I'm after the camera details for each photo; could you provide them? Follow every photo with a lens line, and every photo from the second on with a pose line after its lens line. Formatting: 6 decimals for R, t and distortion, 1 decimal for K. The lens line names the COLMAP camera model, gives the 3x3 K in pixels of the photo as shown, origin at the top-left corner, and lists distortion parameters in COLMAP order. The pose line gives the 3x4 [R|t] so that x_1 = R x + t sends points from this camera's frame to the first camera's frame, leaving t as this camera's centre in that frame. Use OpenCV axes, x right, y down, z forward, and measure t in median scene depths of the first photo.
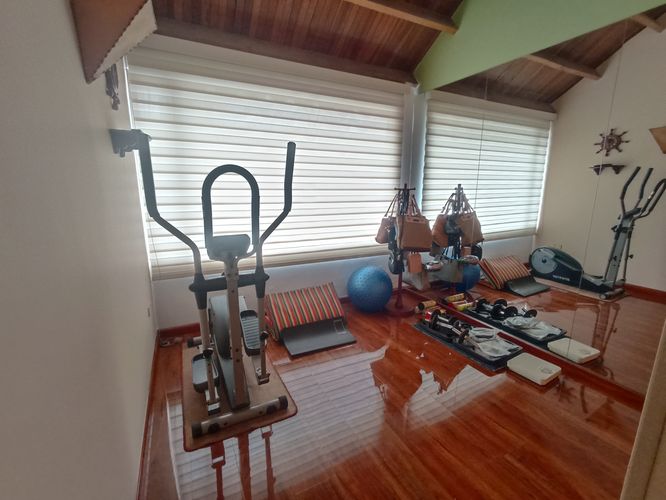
lens RADIAL K [[307.2, 0, 333.0], [0, 307.2, 250.0], [0, 0, 1]] dist [0.000190, -0.000315]
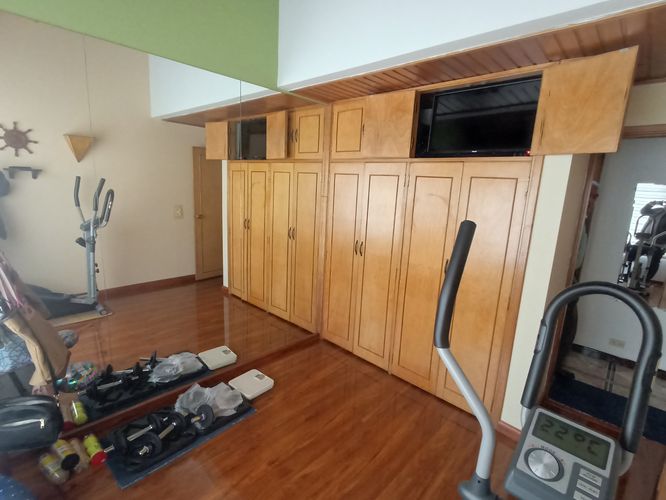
lens RADIAL K [[307.2, 0, 333.0], [0, 307.2, 250.0], [0, 0, 1]] dist [0.000190, -0.000315]
pose [[-0.372395, -0.206723, 0.904758, -0.205364], [0.120762, 0.955795, 0.268089, -0.191447], [-0.920184, 0.209096, -0.330969, 0.573393]]
